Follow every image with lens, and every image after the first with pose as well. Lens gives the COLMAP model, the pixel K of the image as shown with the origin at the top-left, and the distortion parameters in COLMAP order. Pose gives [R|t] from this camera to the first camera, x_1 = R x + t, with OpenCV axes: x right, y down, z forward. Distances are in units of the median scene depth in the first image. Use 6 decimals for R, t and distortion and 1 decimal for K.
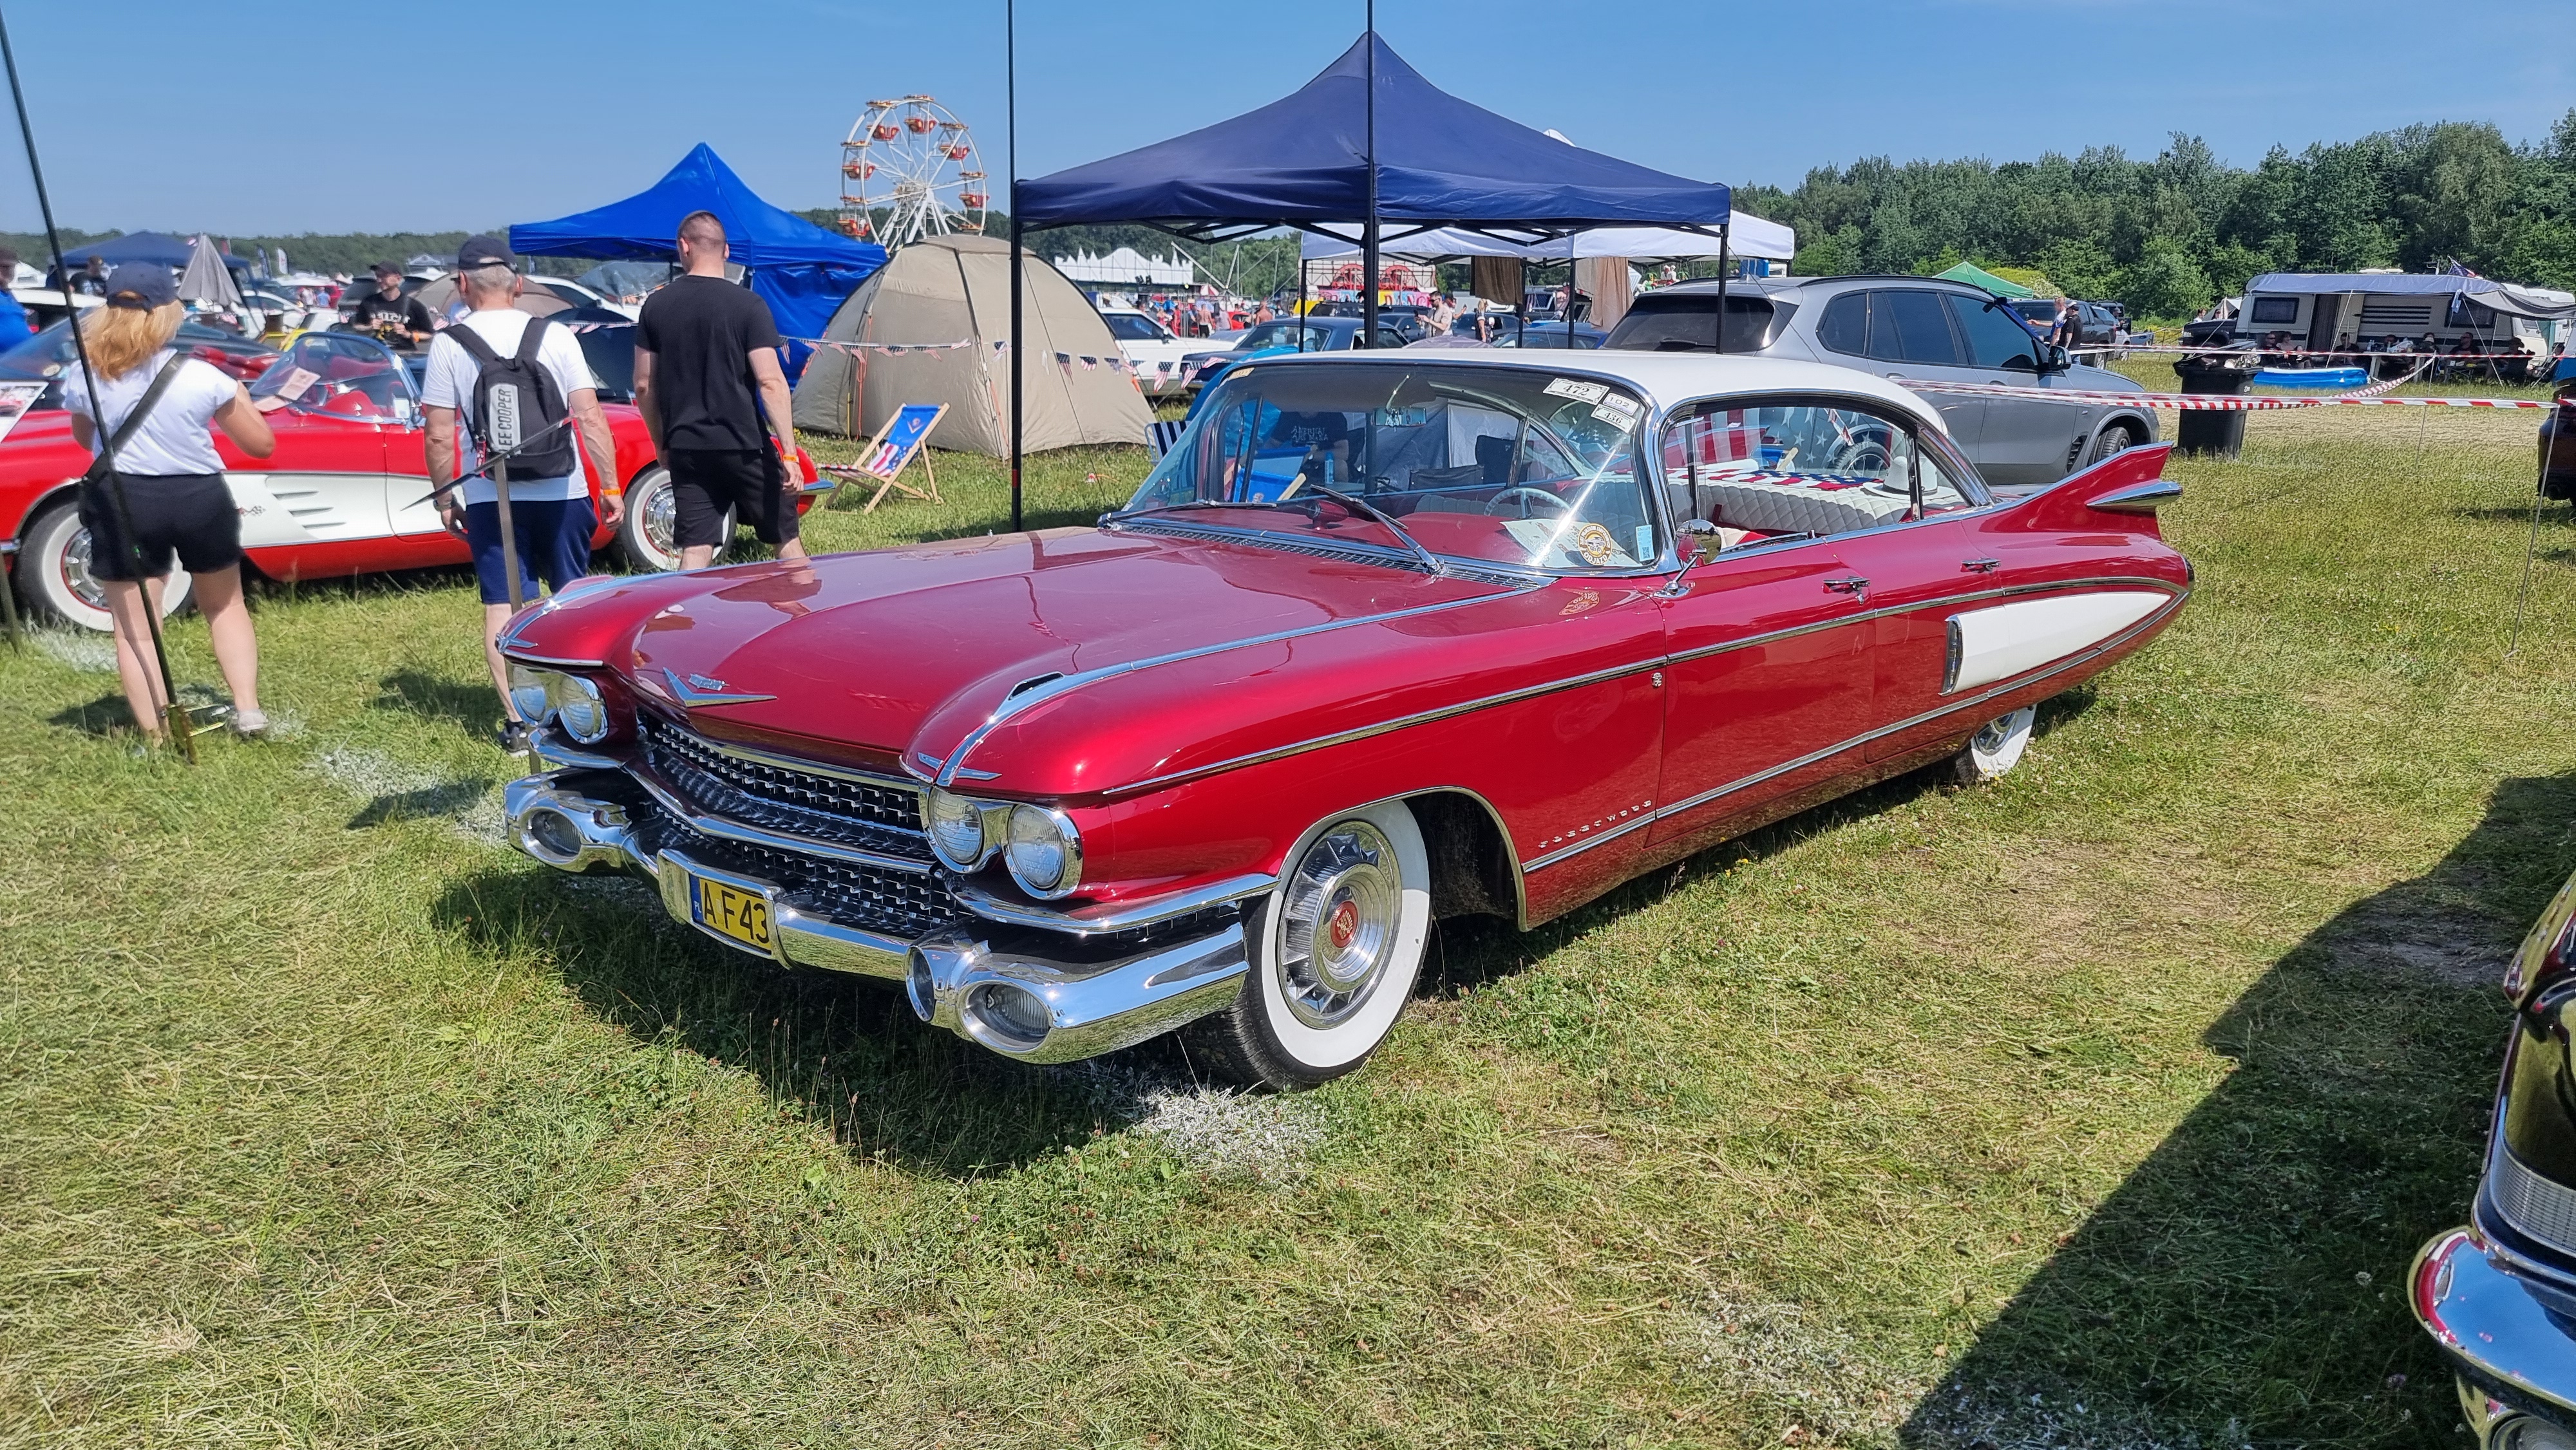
lens RADIAL K [[1730.3, 0, 1293.6], [0, 1730.3, 723.3], [0, 0, 1]] dist [0.067647, -0.054508]
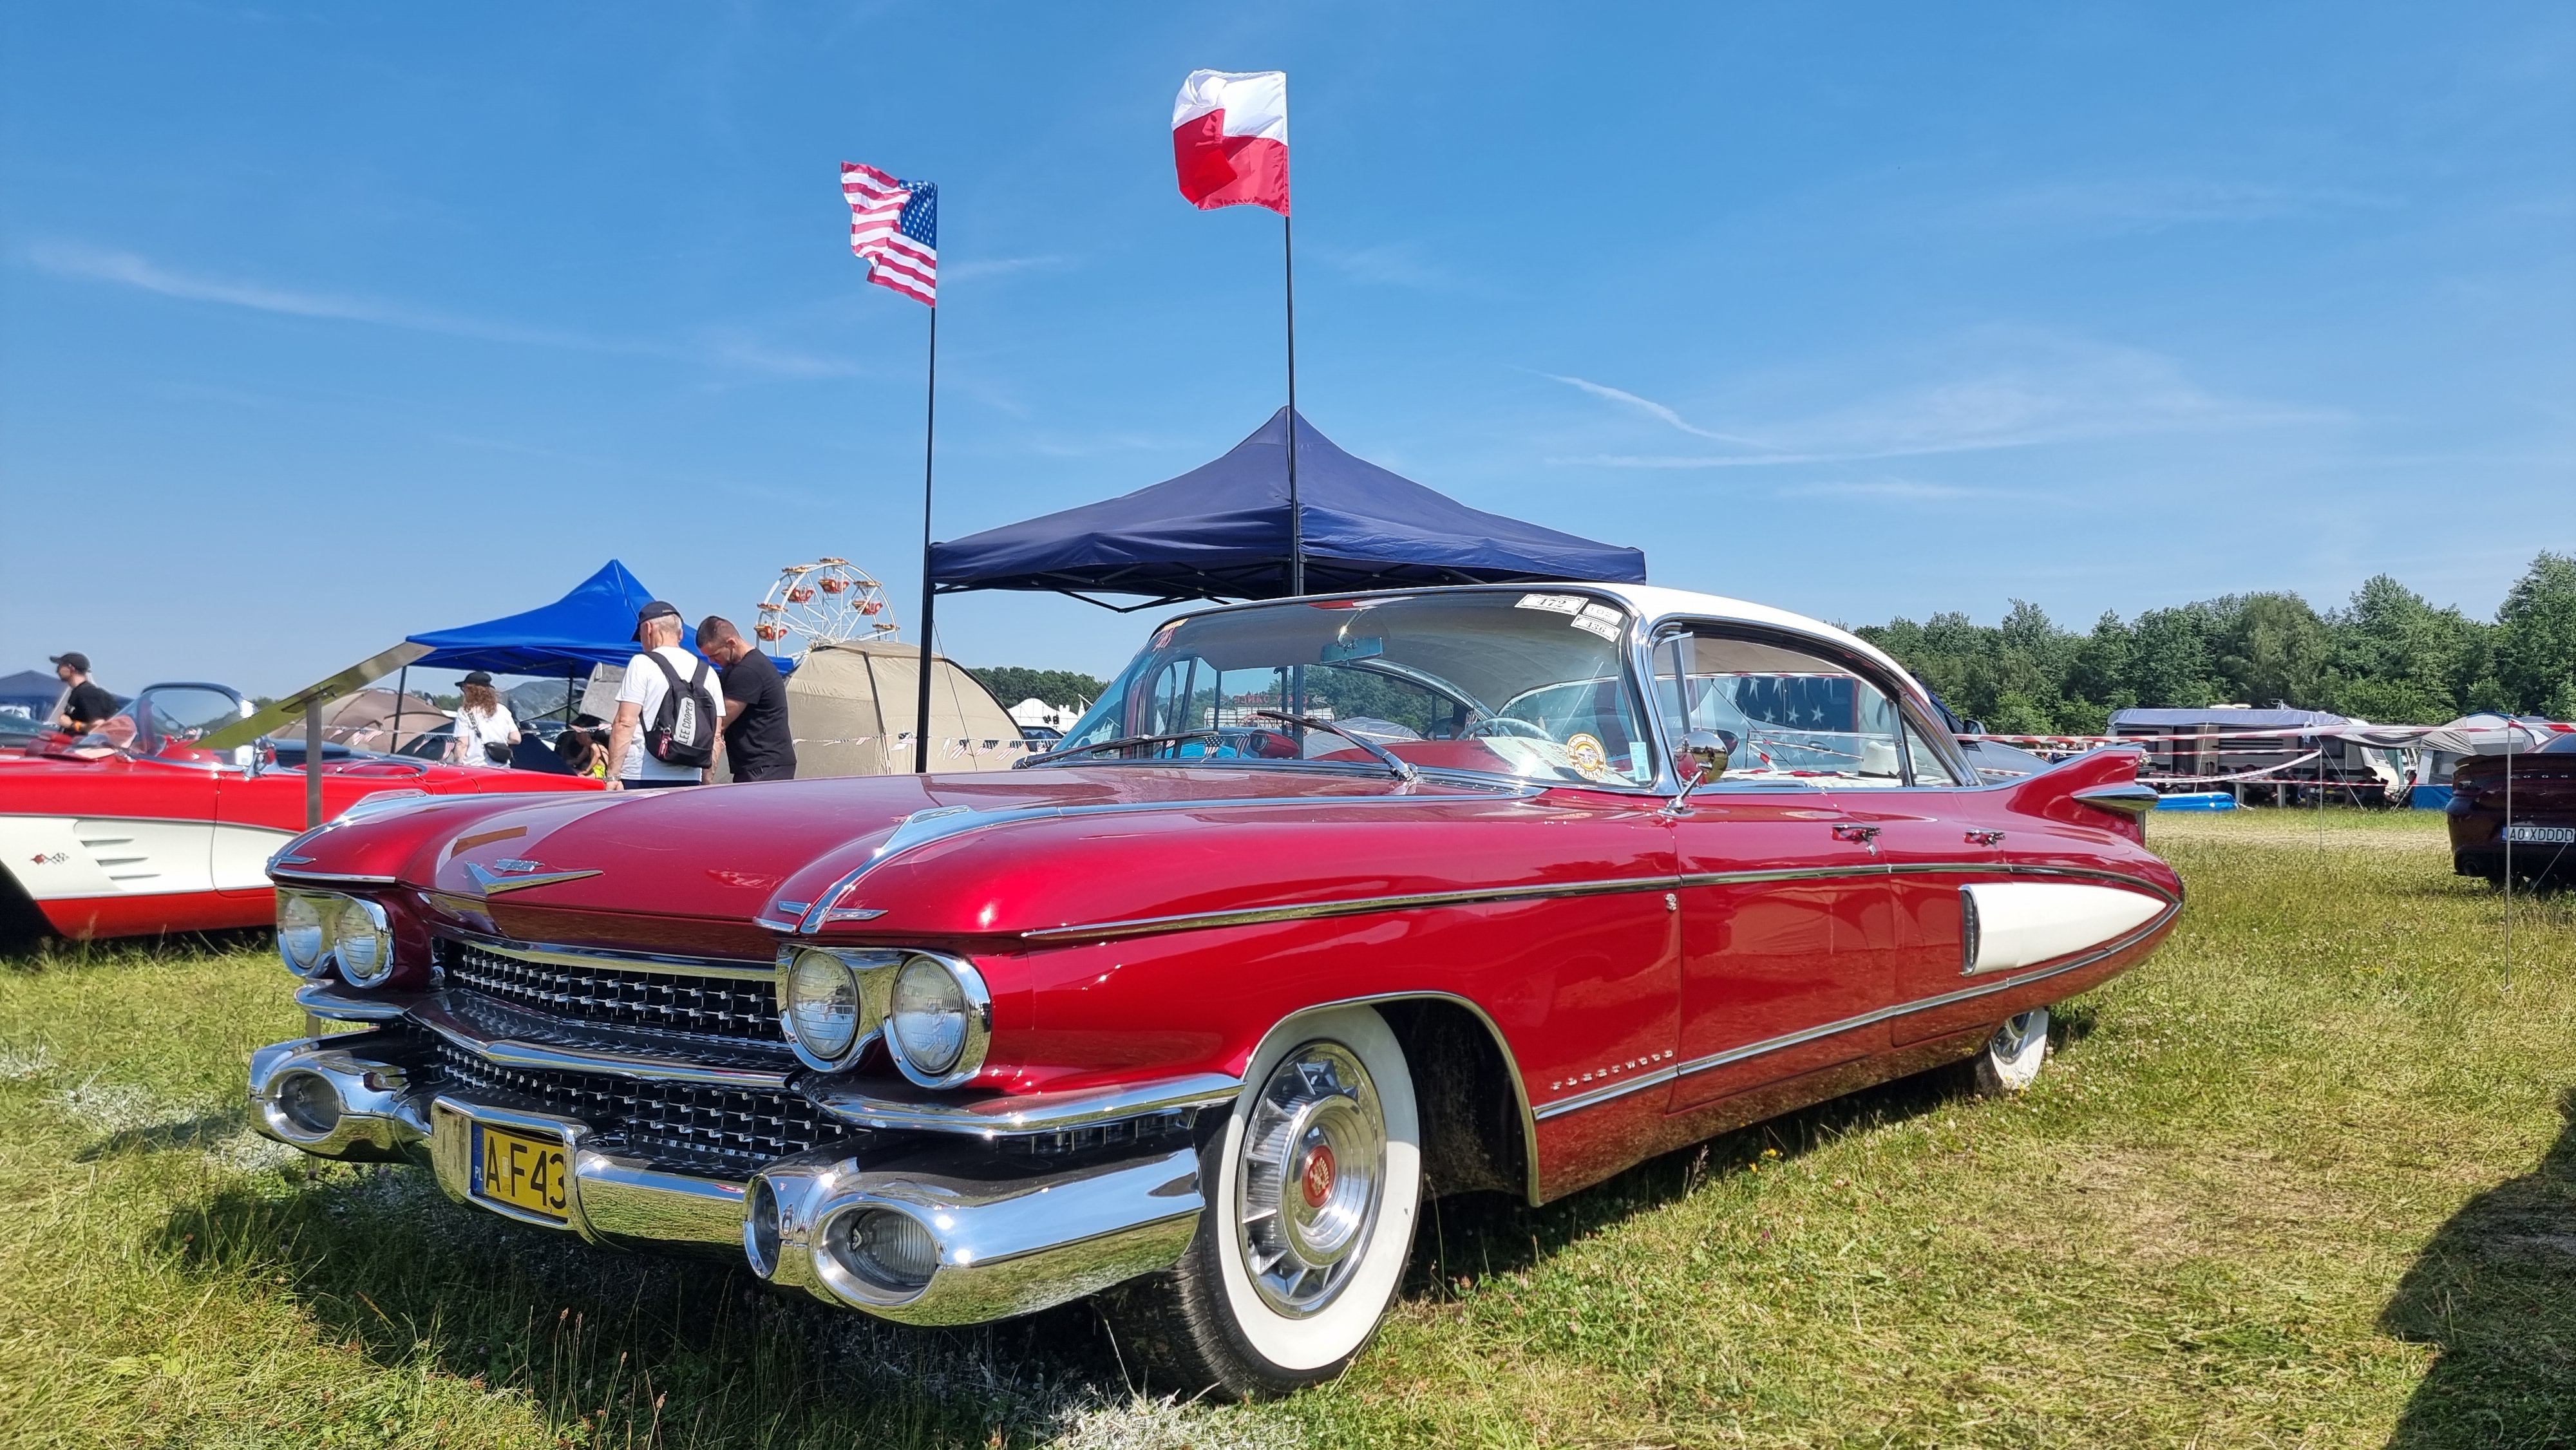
lens RADIAL K [[1730.3, 0, 1293.6], [0, 1730.3, 723.3], [0, 0, 1]] dist [0.067647, -0.054508]
pose [[0.998361, 0.002683, 0.057172, -0.025544], [0.011934, 0.967184, -0.253798, 0.107775], [-0.055976, 0.254064, 0.965566, 0.170370]]
